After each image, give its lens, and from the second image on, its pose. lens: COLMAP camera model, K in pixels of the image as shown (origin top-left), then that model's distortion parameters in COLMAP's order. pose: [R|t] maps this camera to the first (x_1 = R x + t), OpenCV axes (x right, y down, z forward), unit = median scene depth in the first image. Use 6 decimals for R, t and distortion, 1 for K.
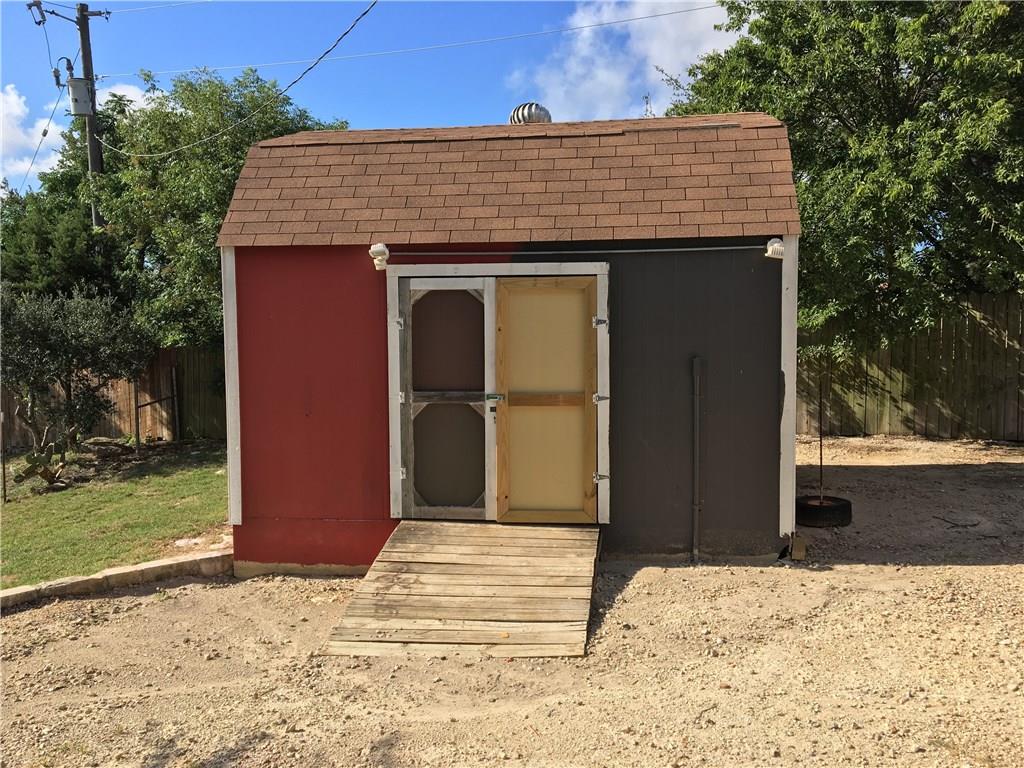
lens RADIAL K [[867.5, 0, 504.6], [0, 867.5, 382.6], [0, 0, 1]] dist [0.094494, -0.114147]
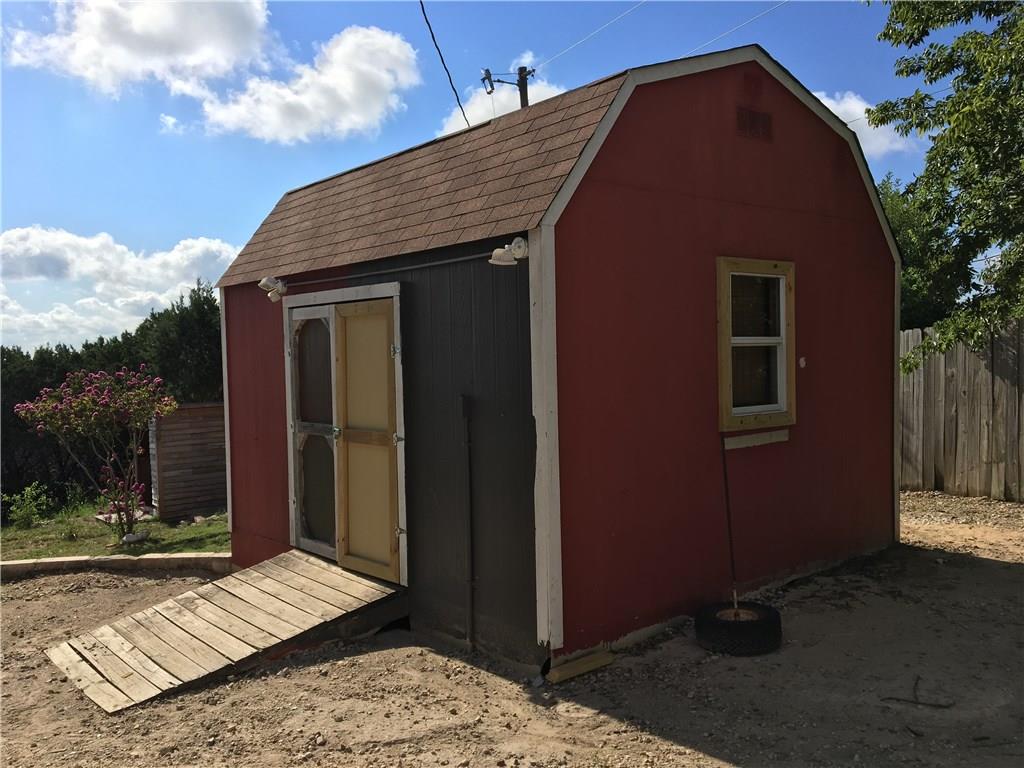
lens RADIAL K [[867.5, 0, 504.6], [0, 867.5, 382.6], [0, 0, 1]] dist [0.094494, -0.114147]
pose [[0.729278, 0.014643, -0.684061, 0.776554], [-0.024526, 0.999688, -0.004748, -0.036377], [0.683778, 0.020240, 0.729409, 0.440801]]
